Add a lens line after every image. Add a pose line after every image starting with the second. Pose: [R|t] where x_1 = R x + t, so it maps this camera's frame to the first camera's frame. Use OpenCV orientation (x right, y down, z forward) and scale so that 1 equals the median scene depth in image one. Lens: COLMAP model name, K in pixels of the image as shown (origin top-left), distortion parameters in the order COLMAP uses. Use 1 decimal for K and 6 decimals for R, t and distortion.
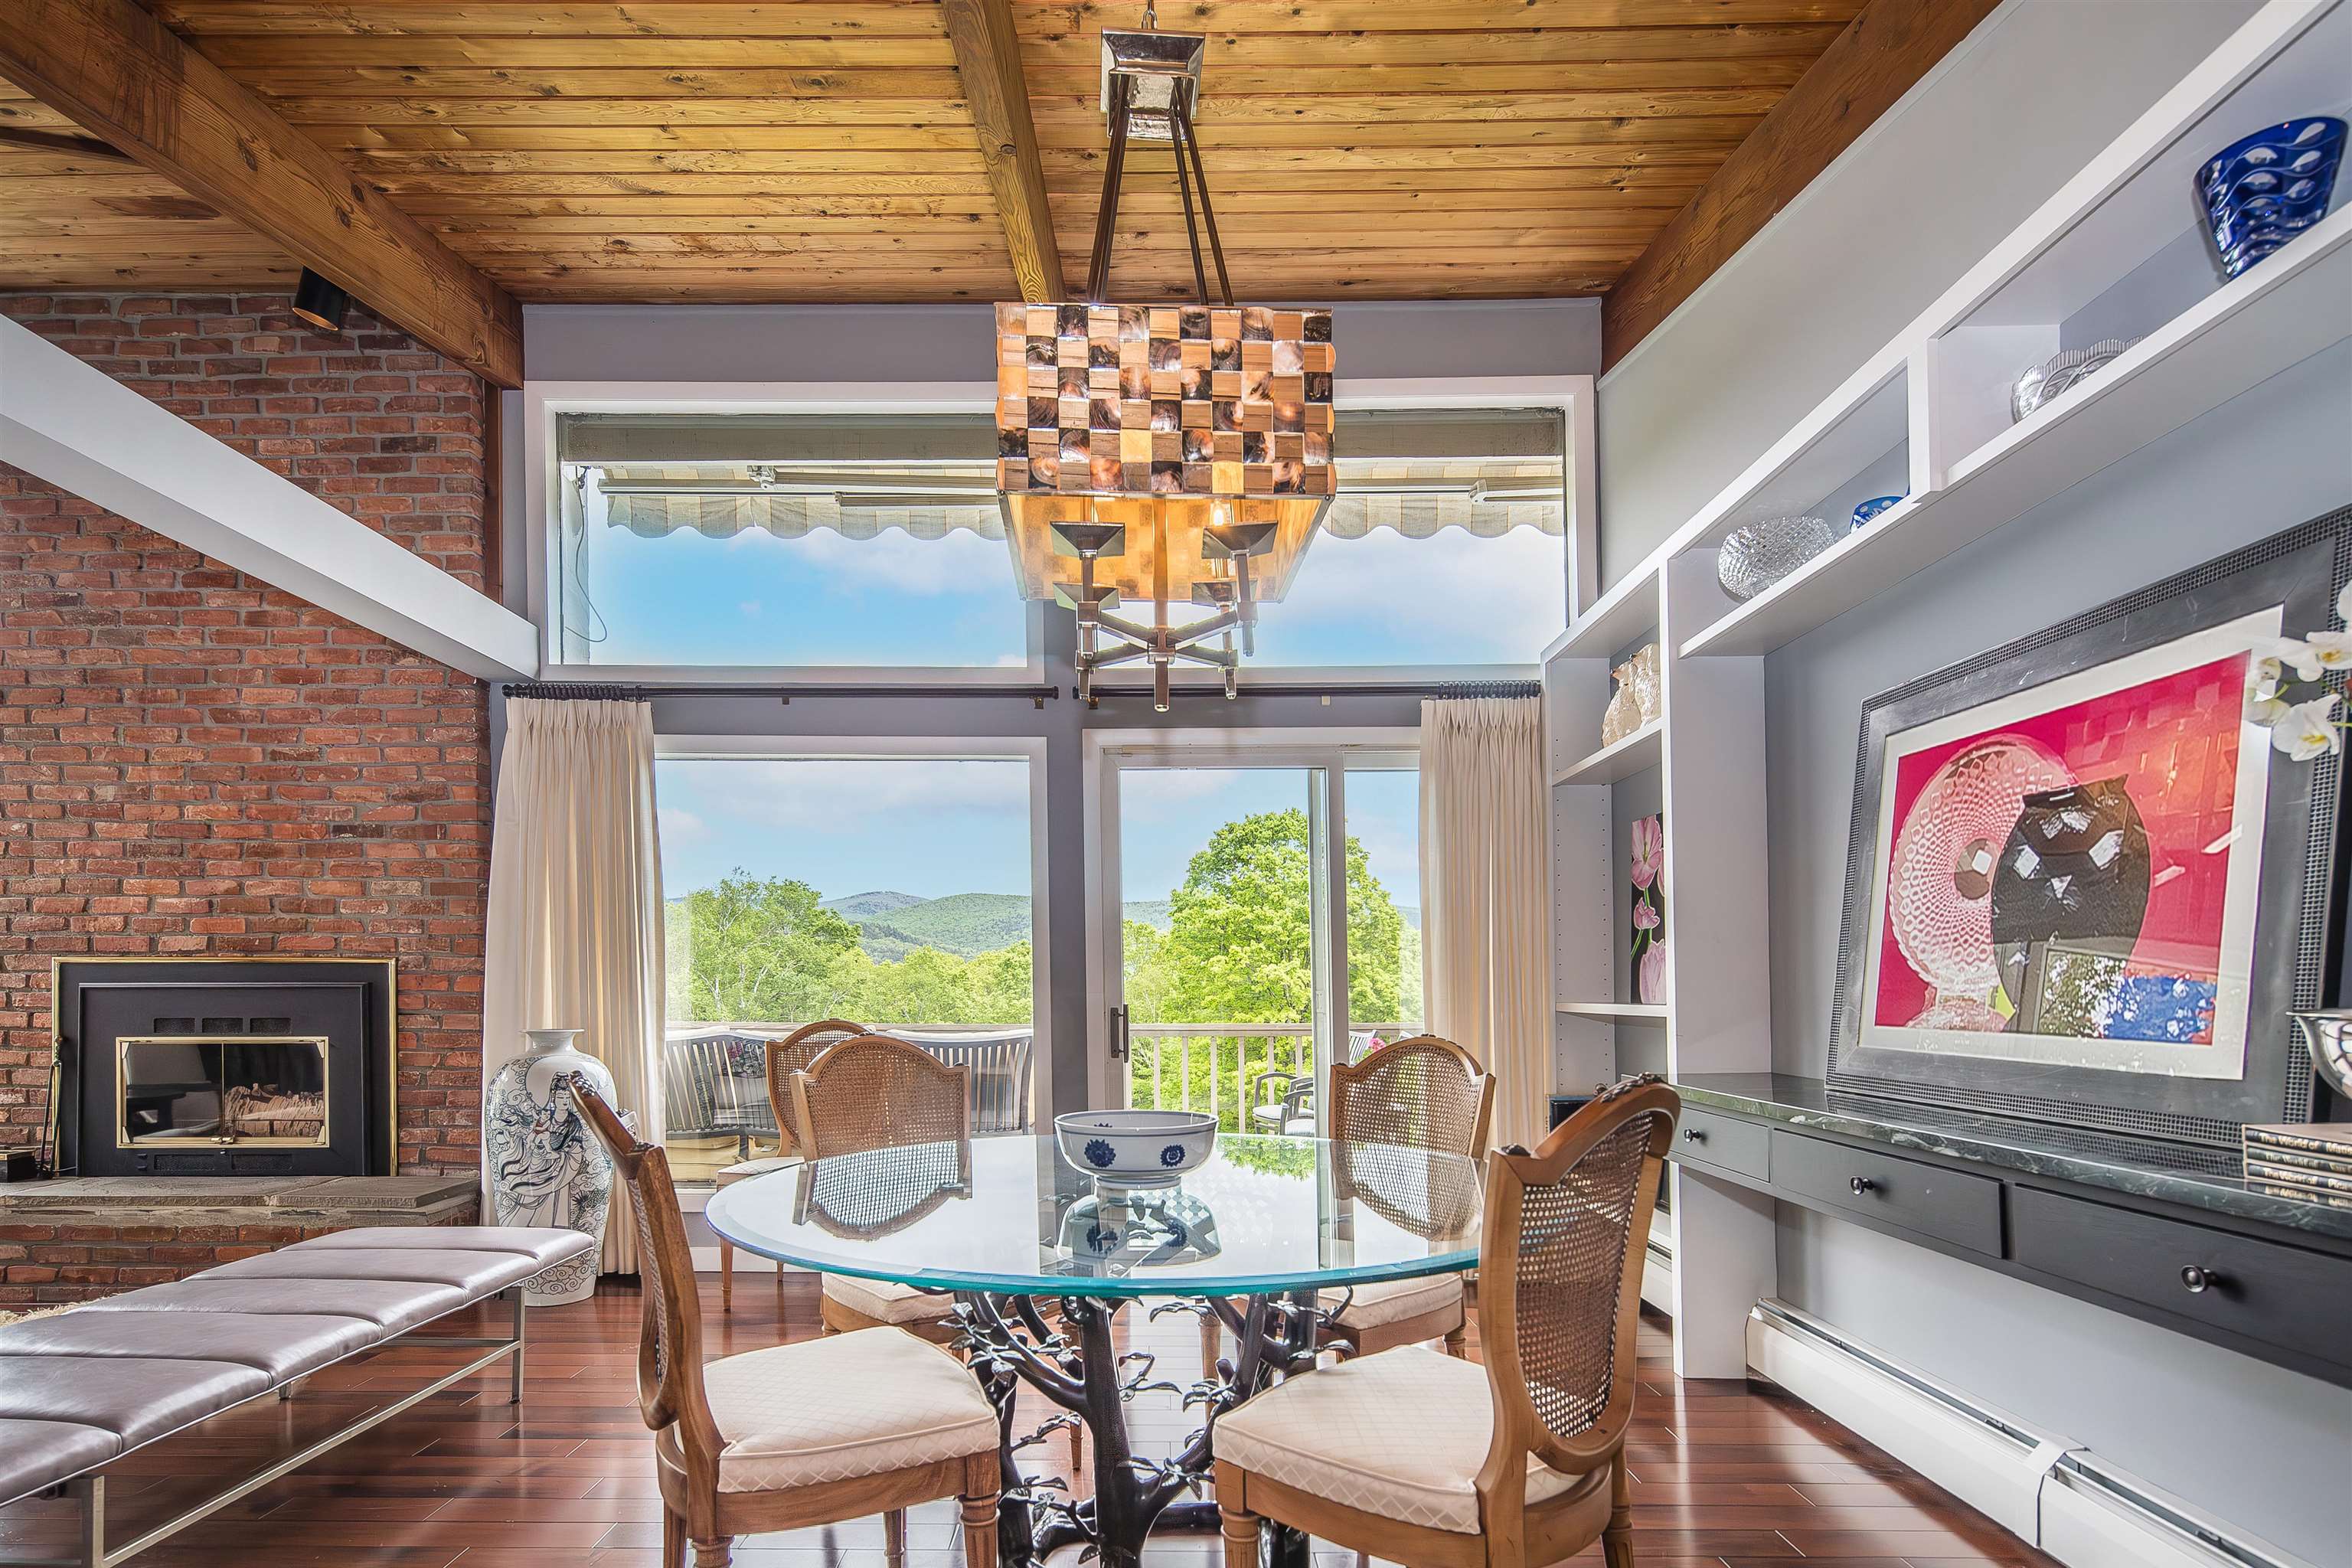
lens RADIAL K [[1168.0, 0, 1172.1], [0, 1168.0, 1000.4], [0, 0, 1]] dist [0.018087, -0.002015]
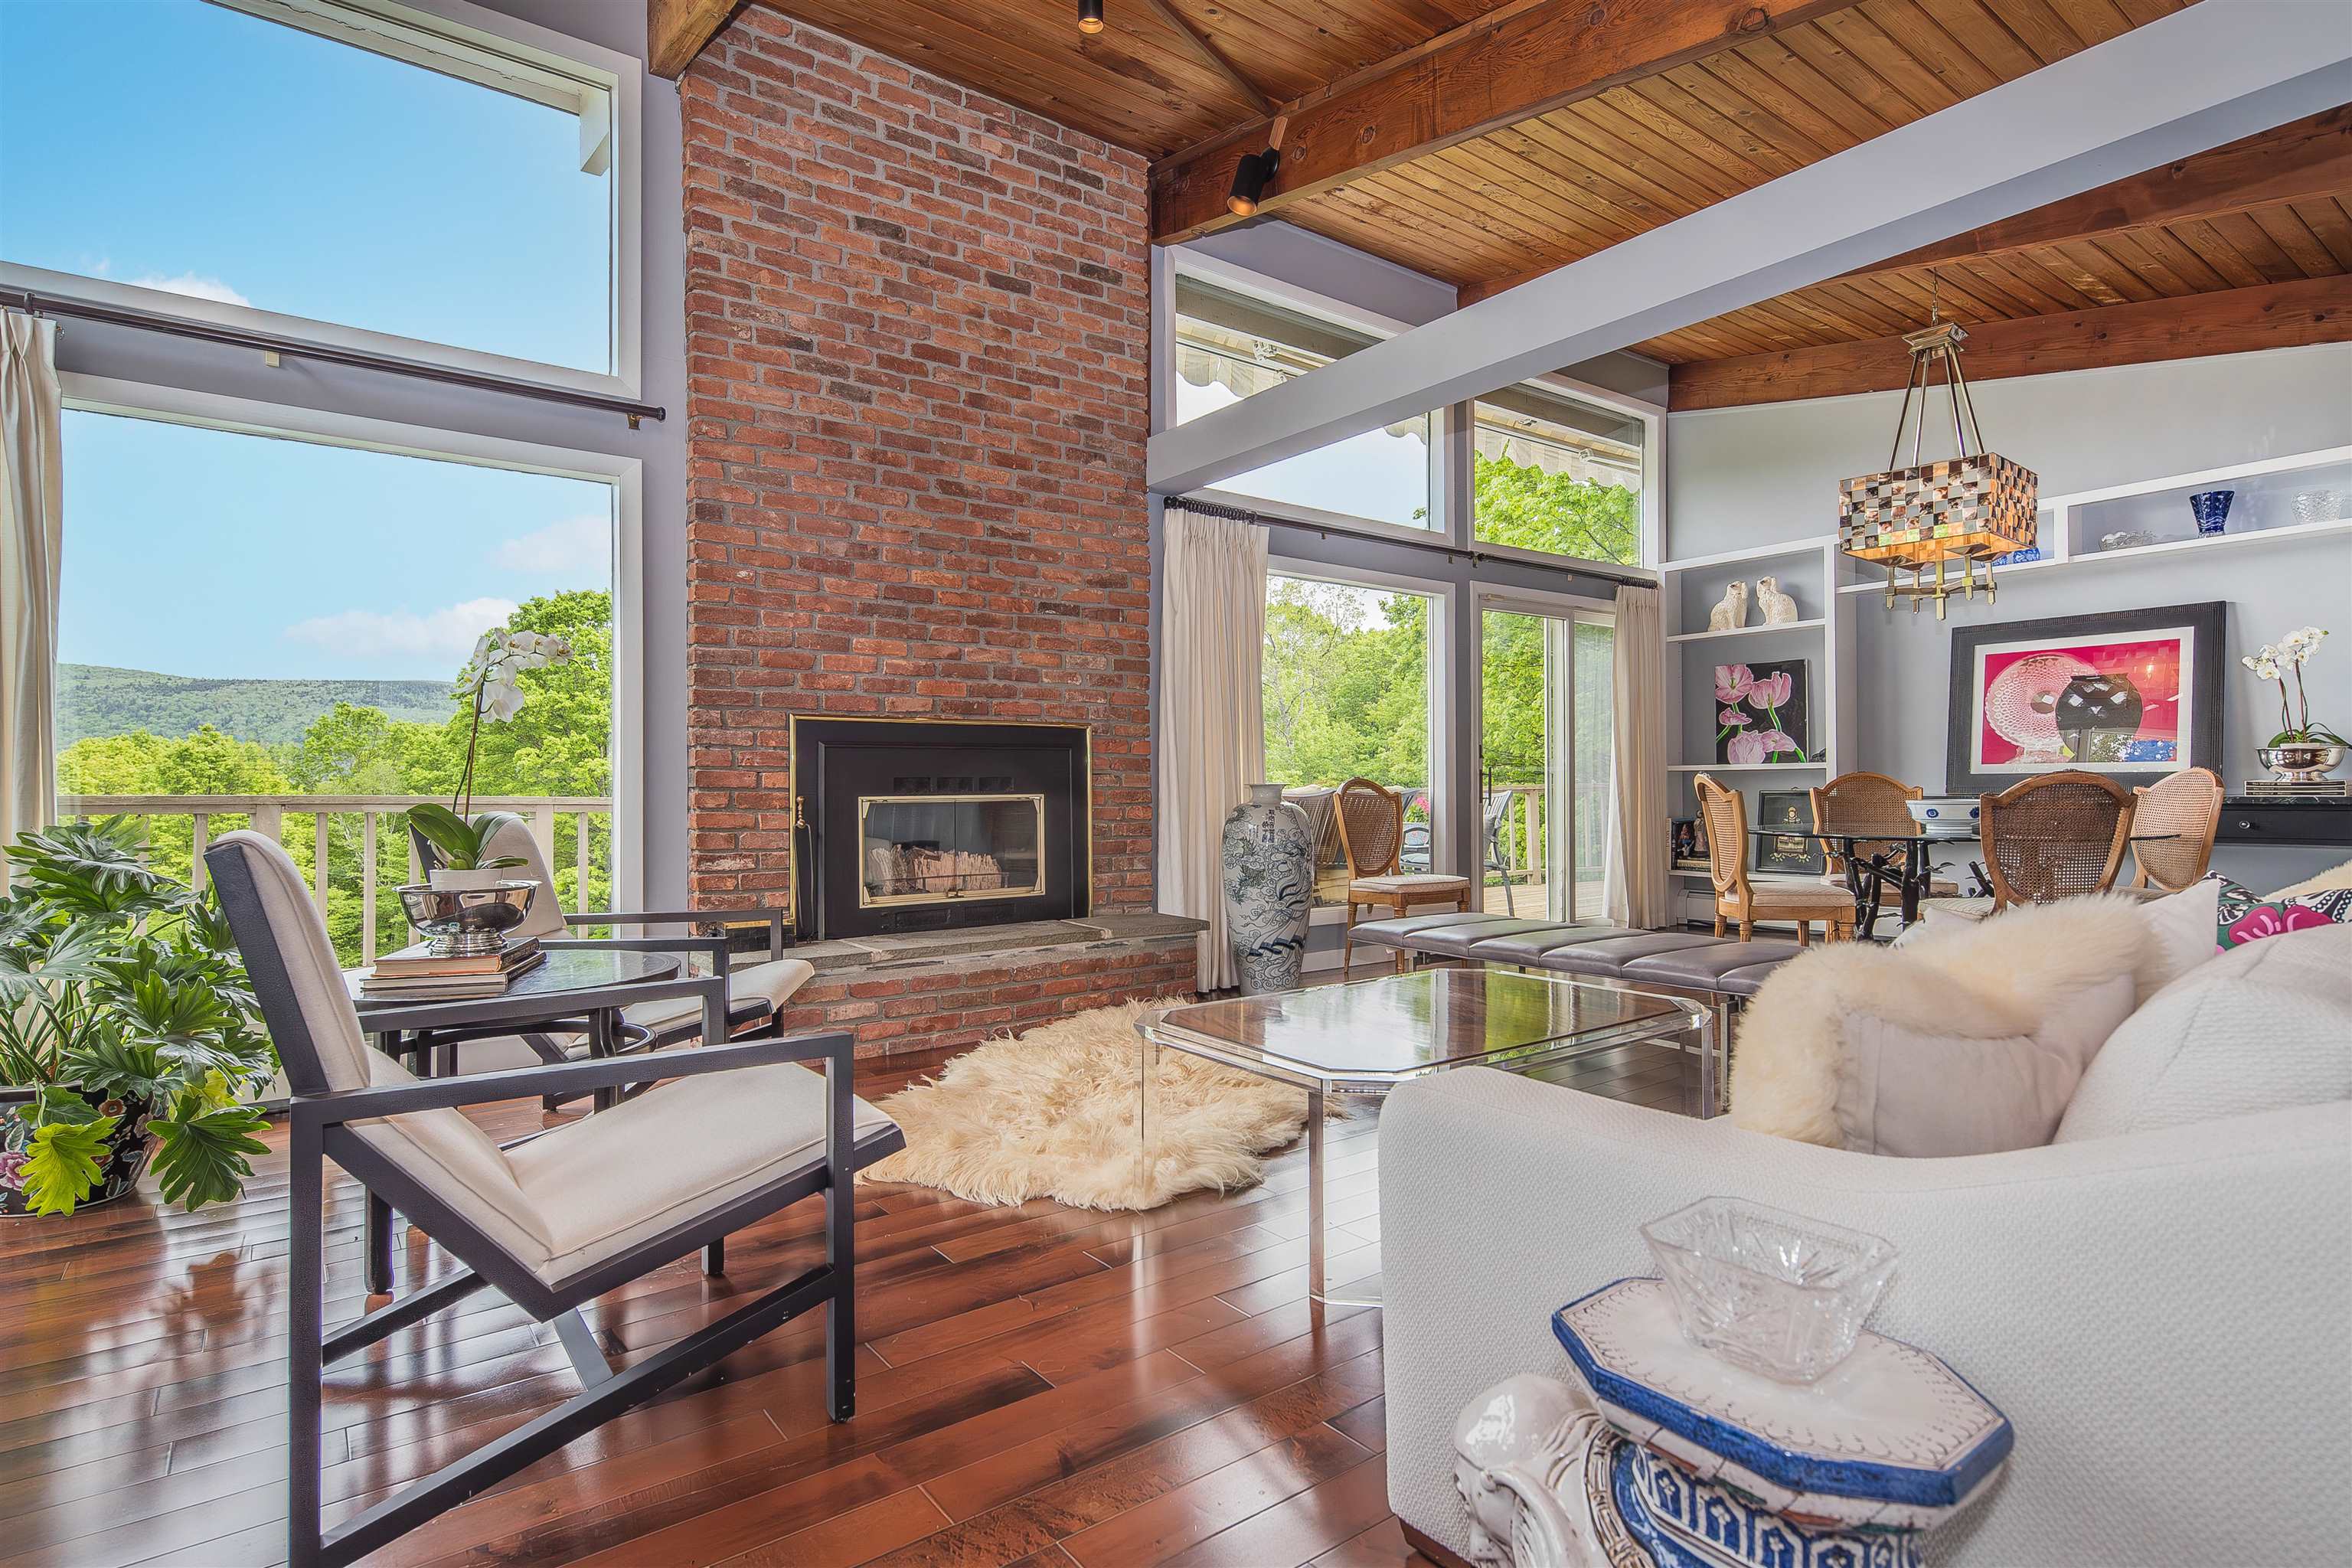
lens RADIAL K [[1168.0, 0, 1174.8], [0, 1168.0, 804.5], [0, 0, 1]] dist [0.018087, -0.002015]
pose [[0.786611, -0.018431, 0.617174, -1.290831], [0.015725, 0.999828, 0.009816, 0.032076], [-0.617249, 0.001983, 0.786765, 0.064551]]
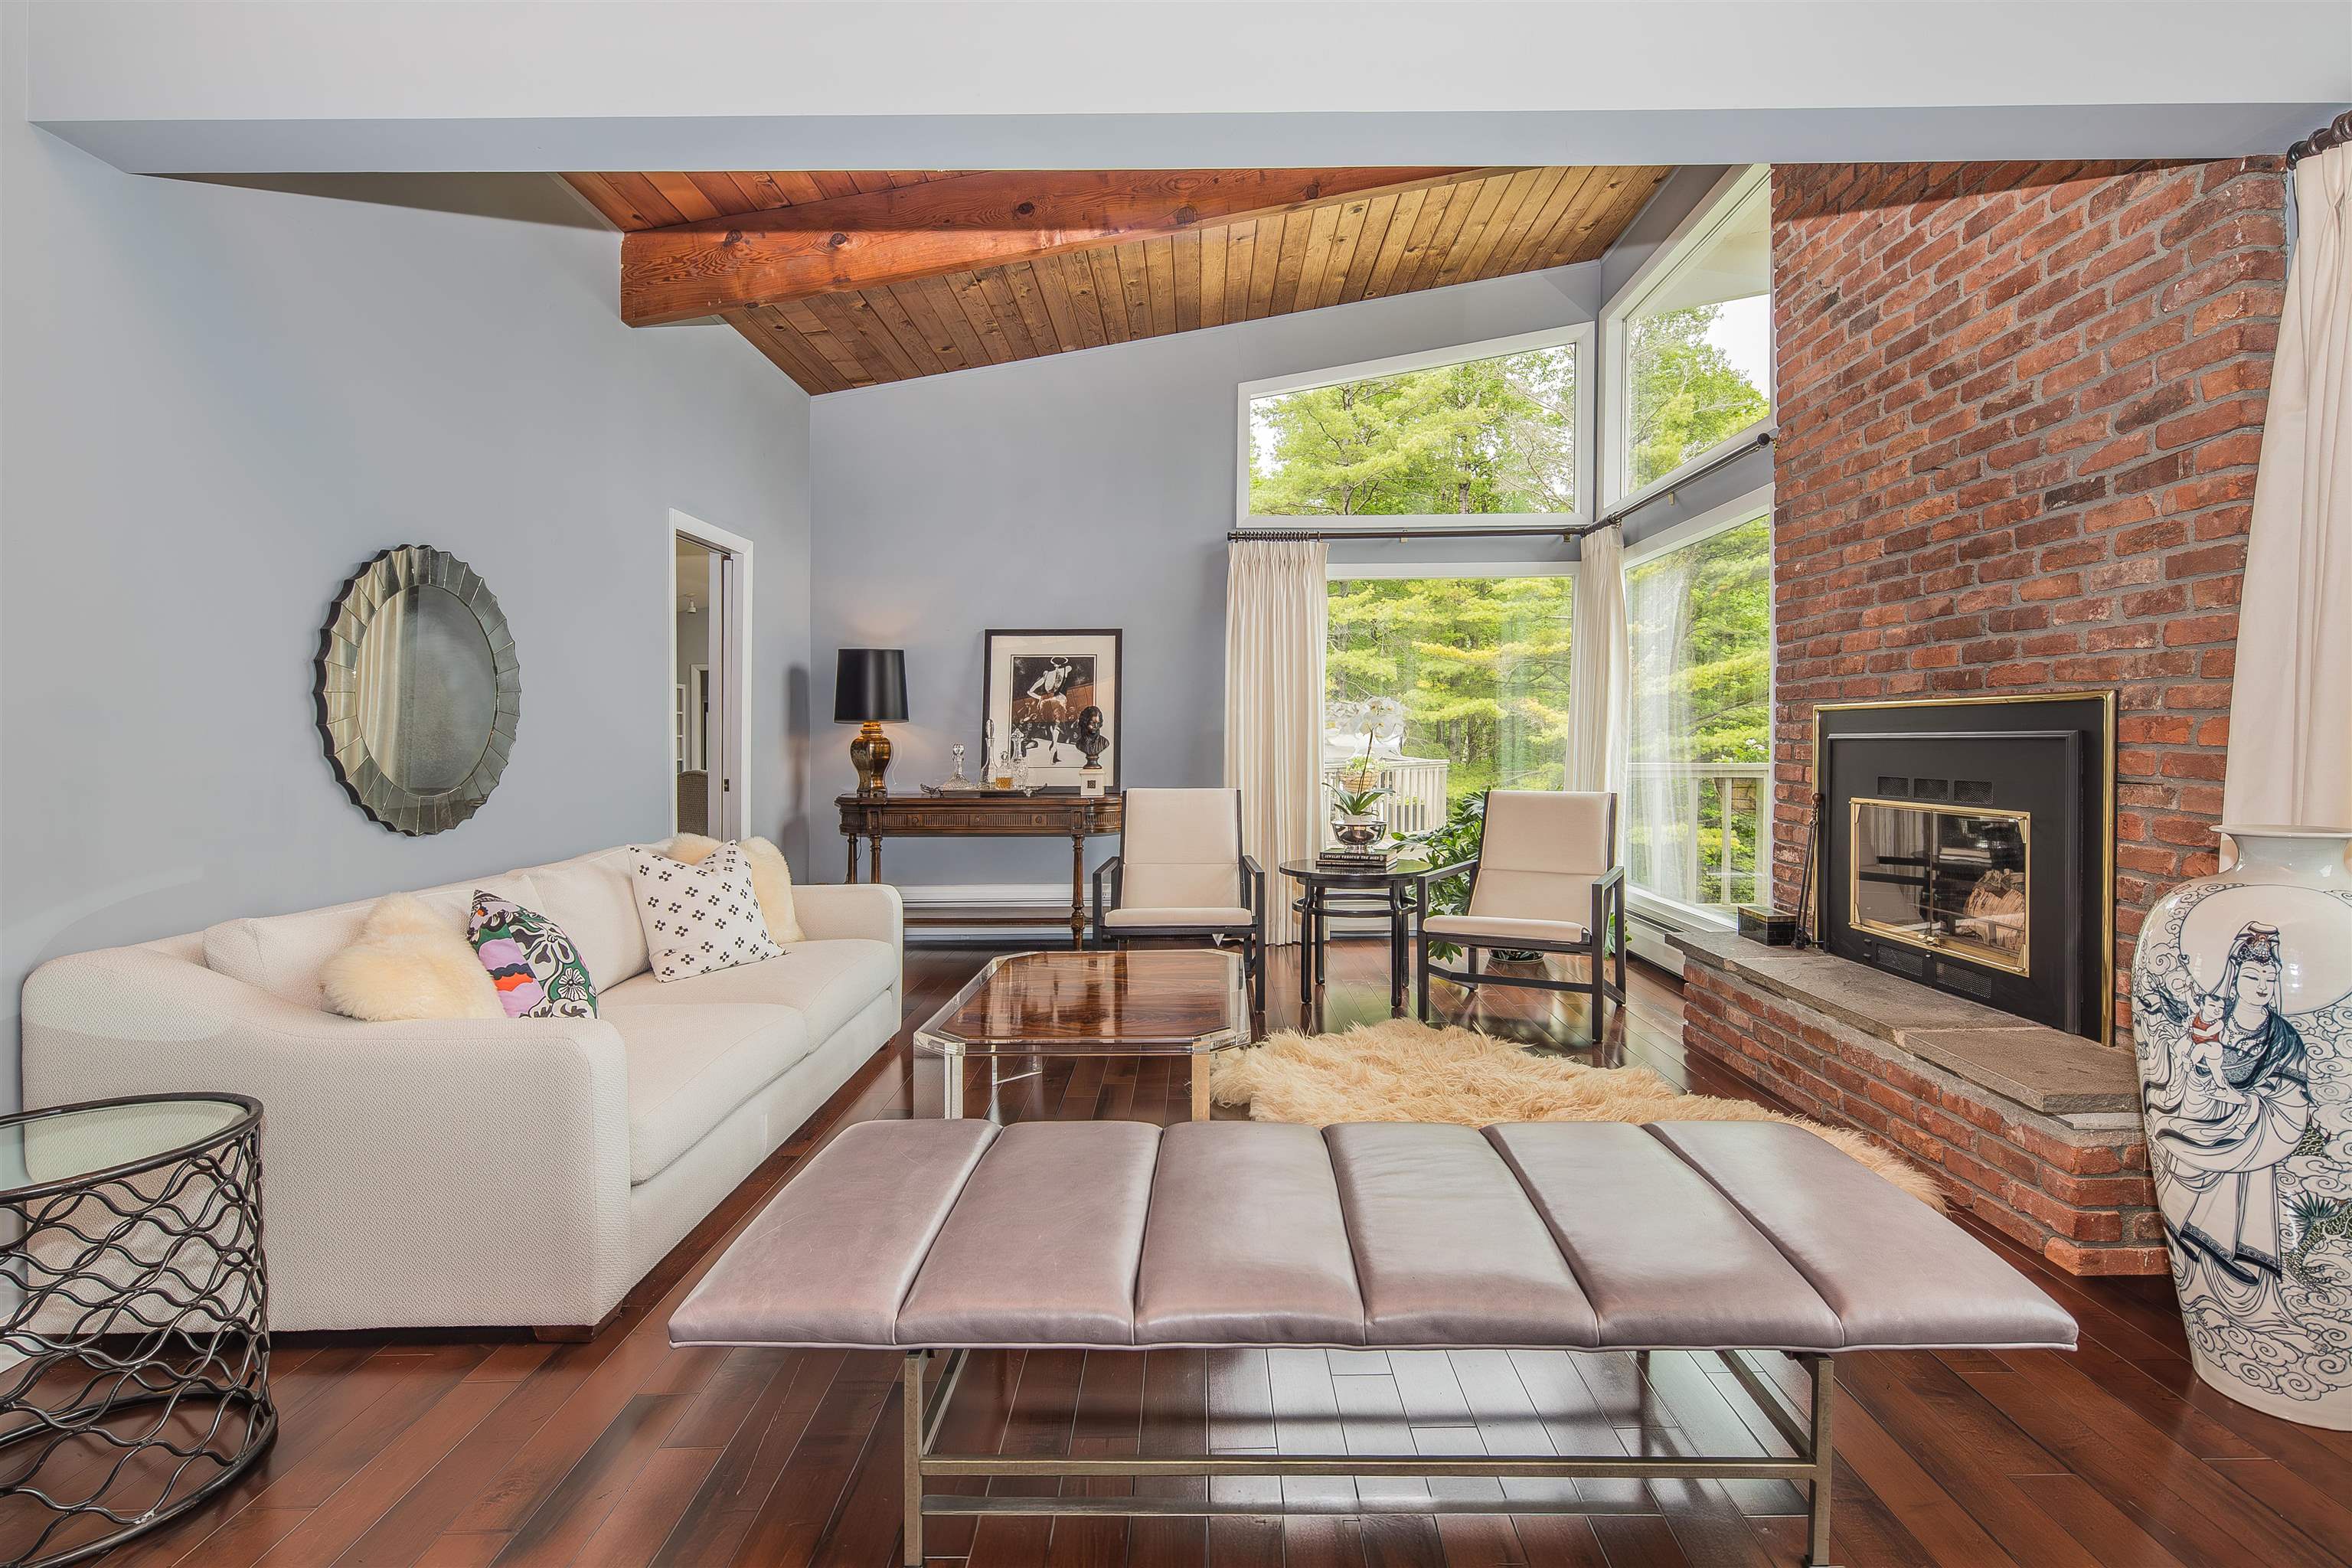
lens RADIAL K [[1168.0, 0, 1166.6], [0, 1168.0, 764.6], [0, 0, 1]] dist [0.018087, -0.002015]
pose [[-0.002163, 0.021283, -0.999771, -0.046094], [-0.000956, 0.999773, 0.021285, -0.009981], [0.999997, 0.001002, -0.002142, 0.509649]]
